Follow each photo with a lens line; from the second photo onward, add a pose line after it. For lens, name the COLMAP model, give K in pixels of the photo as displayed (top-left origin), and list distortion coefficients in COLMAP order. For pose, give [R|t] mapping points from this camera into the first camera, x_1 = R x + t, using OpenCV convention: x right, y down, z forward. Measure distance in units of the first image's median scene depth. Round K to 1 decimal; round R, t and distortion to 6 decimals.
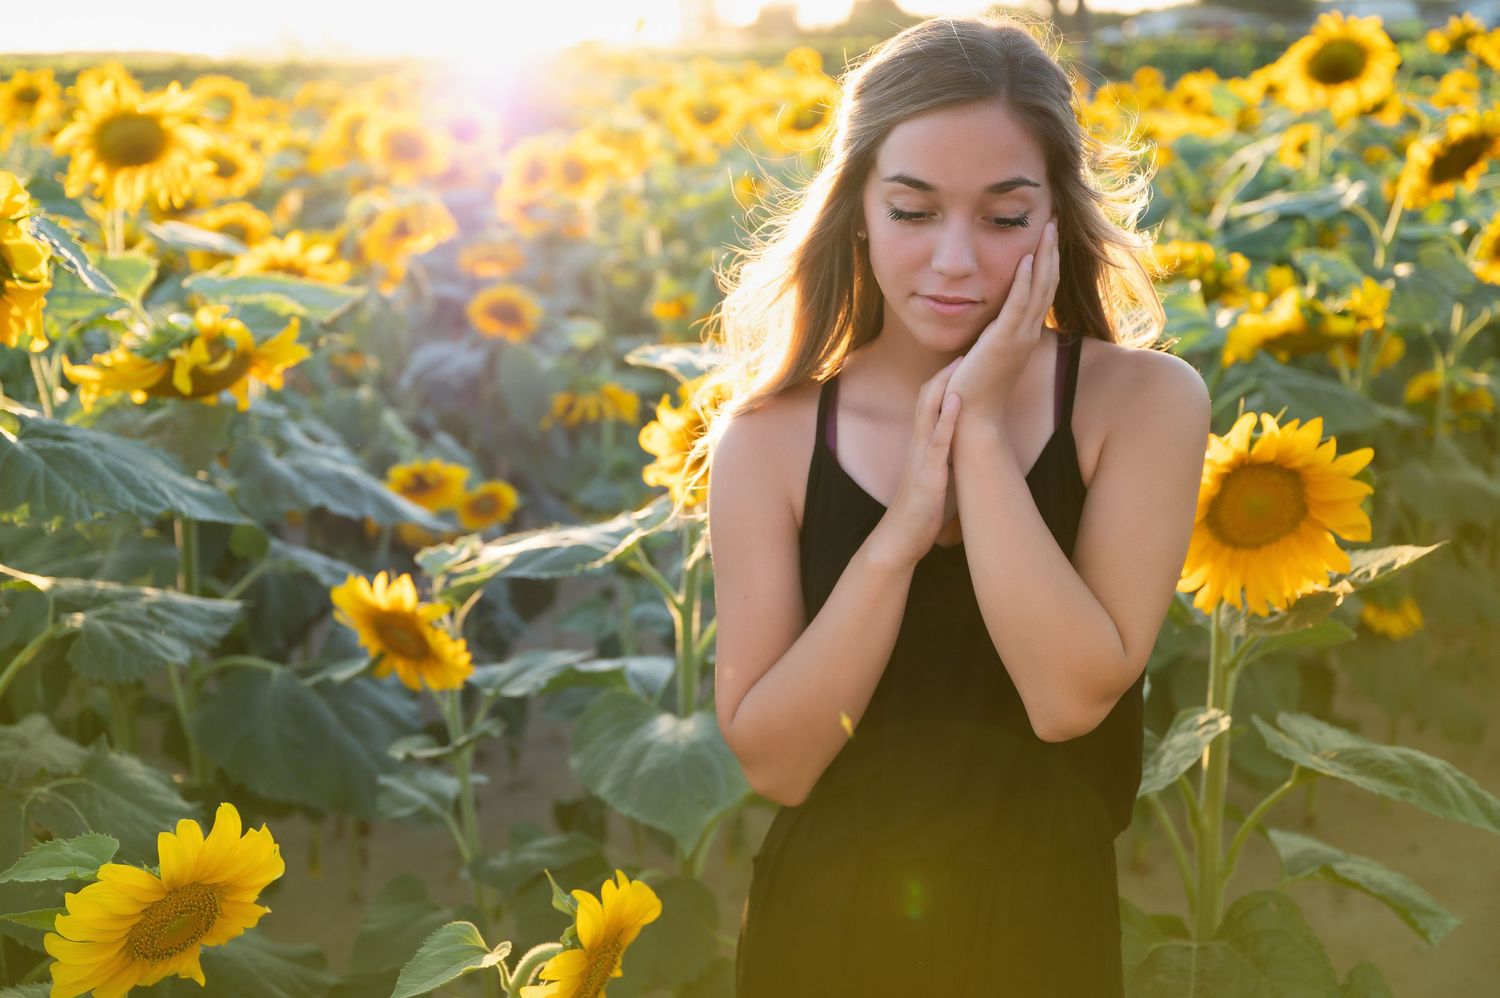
lens RADIAL K [[1748.7, 0, 750.0], [0, 1748.7, 499.0], [0, 0, 1]] dist [0.006969, 0.006226]
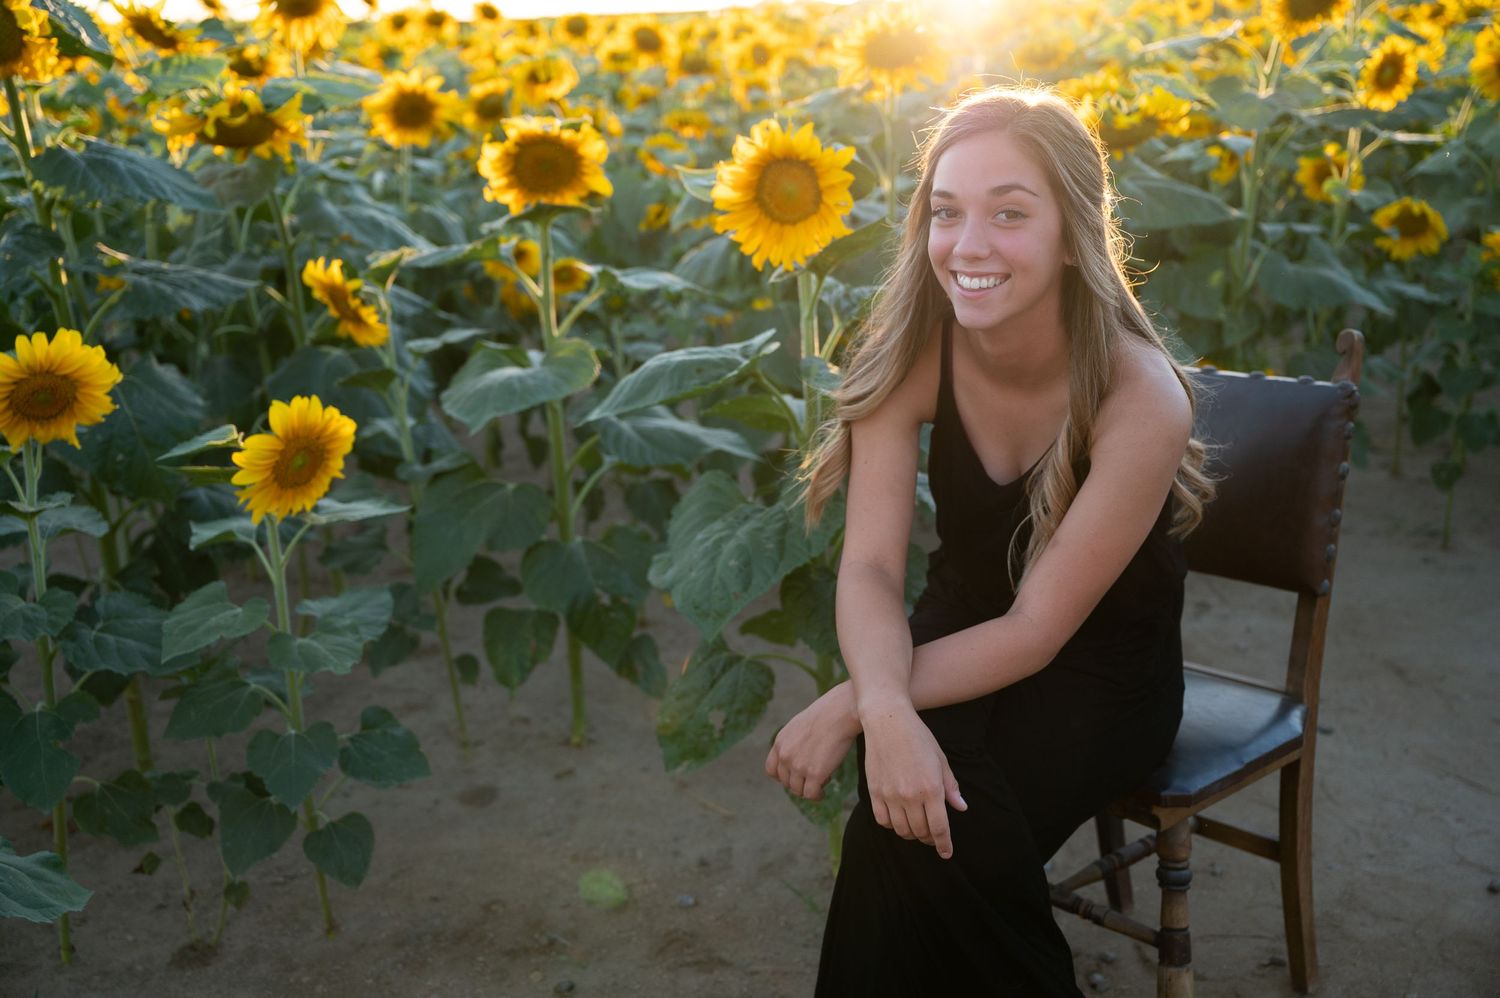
lens RADIAL K [[1466.9, 0, 750.0], [0, 1466.9, 499.0], [0, 0, 1]] dist [0.008151, -0.002392]
pose [[0.967376, 0.060549, -0.246002, 0.492906], [-0.042221, 0.995971, 0.079109, 0.140301], [0.249801, -0.066141, 0.966036, -0.152994]]
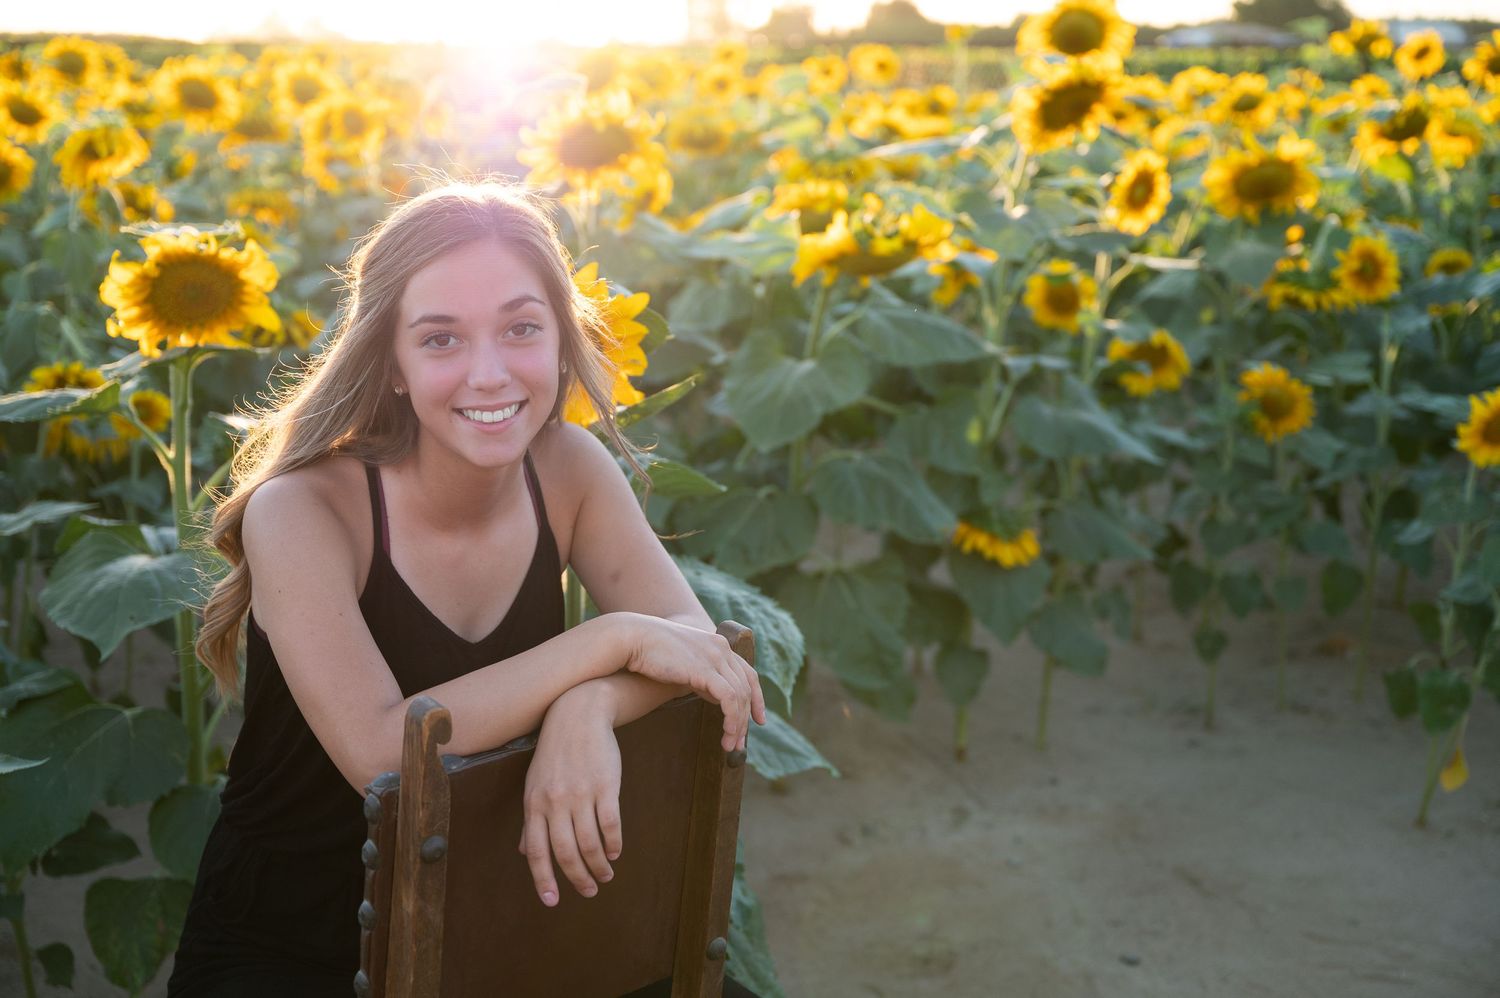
lens RADIAL K [[1864.4, 0, 750.0], [0, 1864.4, 499.0], [0, 0, 1]] dist [0.008111, -0.020999]
pose [[0.999487, 0.029214, 0.013151, 0.346620], [-0.029031, 0.999481, -0.013945, 0.103544], [-0.013551, 0.013557, 0.999816, -0.183285]]
